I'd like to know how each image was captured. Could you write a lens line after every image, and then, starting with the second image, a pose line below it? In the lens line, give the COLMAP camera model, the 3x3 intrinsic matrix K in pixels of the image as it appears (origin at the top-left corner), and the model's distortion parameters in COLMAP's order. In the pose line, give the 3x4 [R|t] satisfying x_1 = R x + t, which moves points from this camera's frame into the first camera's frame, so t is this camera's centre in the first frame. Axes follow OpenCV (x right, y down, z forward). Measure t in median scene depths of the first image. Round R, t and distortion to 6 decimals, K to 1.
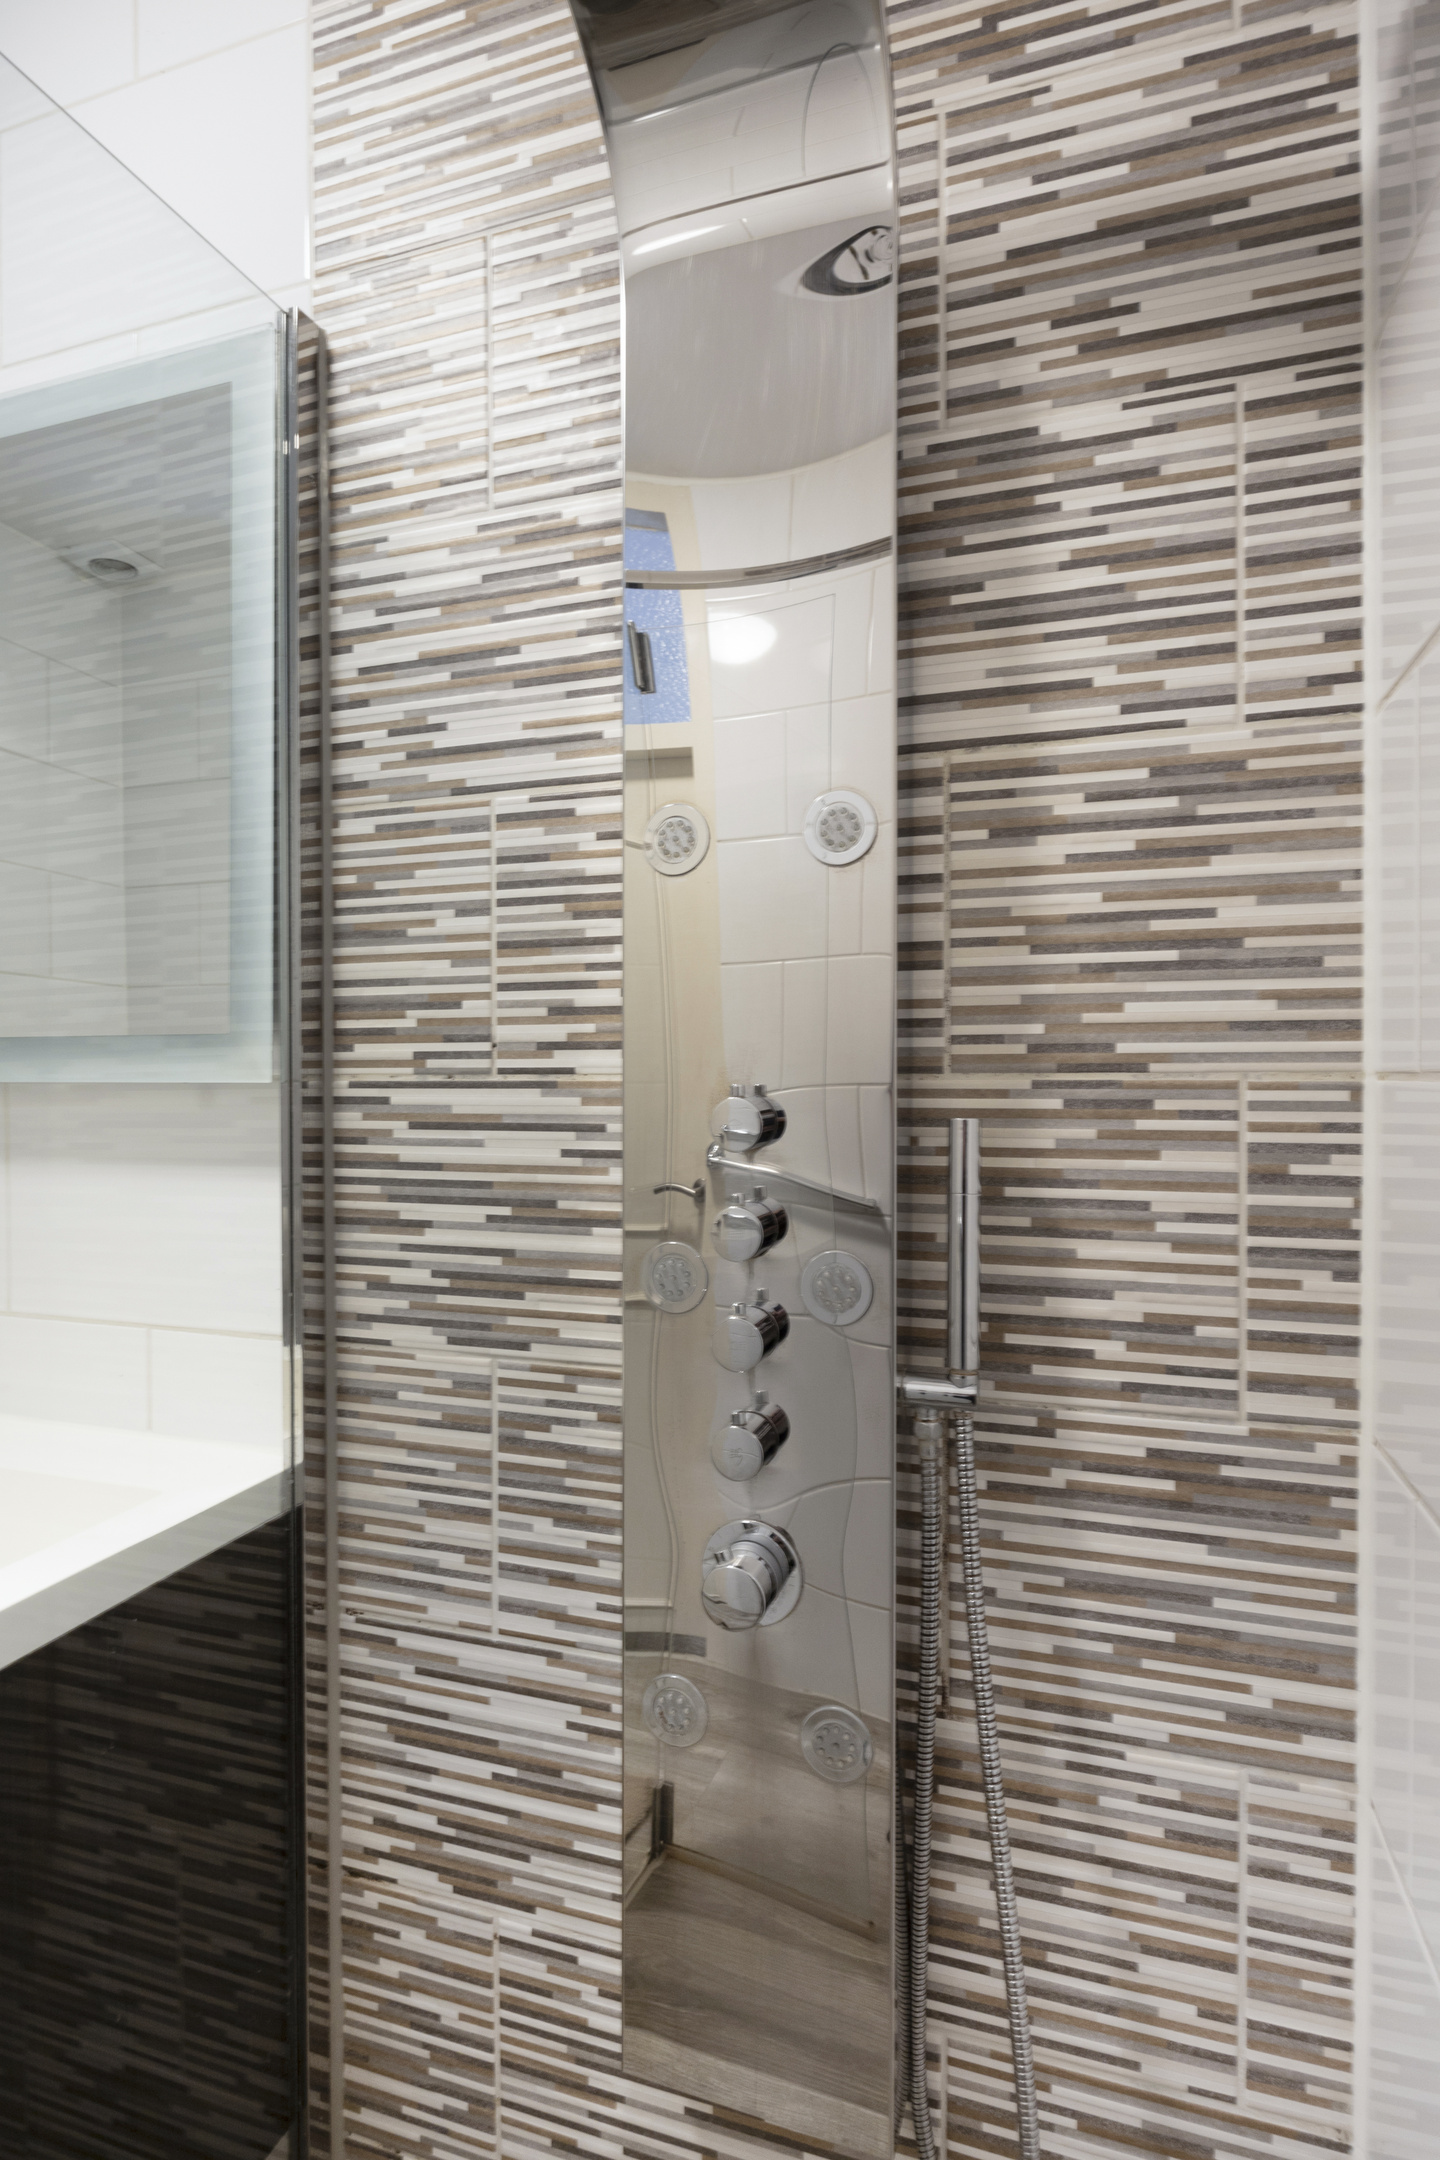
lens RADIAL K [[1179.7, 0, 721.3], [0, 1179.7, 1096.7], [0, 0, 1]] dist [-0.003666, -0.003005]
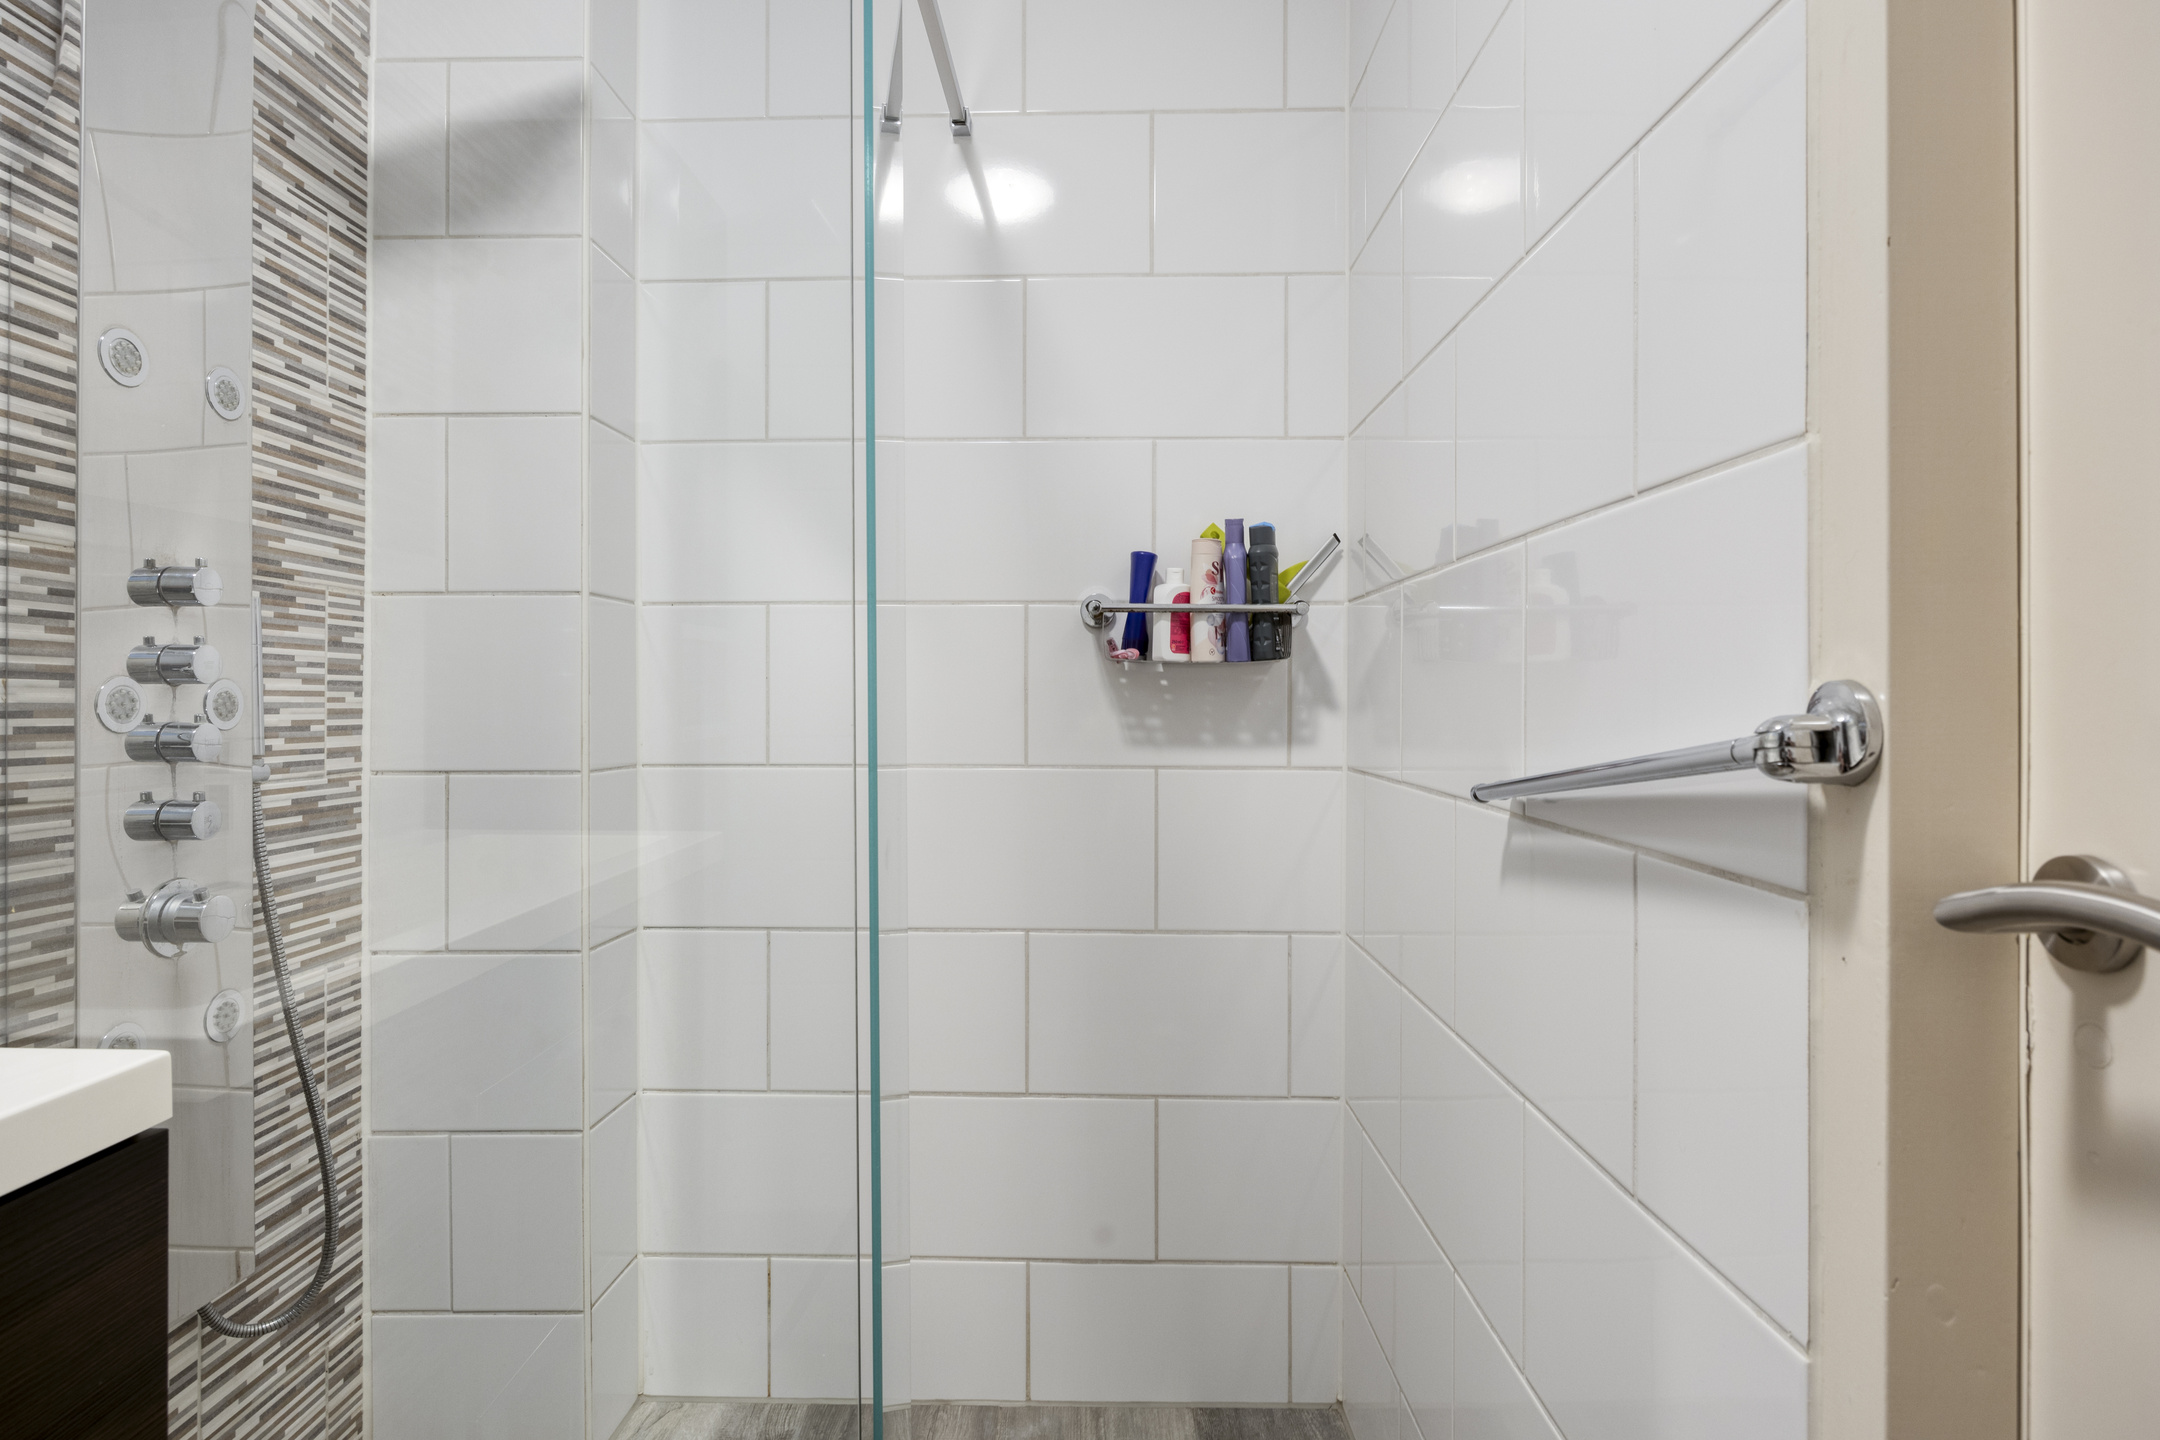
lens RADIAL K [[1179.7, 0, 1078.9], [0, 1179.7, 711.9], [0, 0, 1]] dist [-0.003666, -0.003005]
pose [[-0.318390, -0.006417, 0.947938, -1.683088], [0.007260, 0.999931, 0.009208, 0.168449], [-0.947932, 0.009814, -0.318322, 0.472253]]
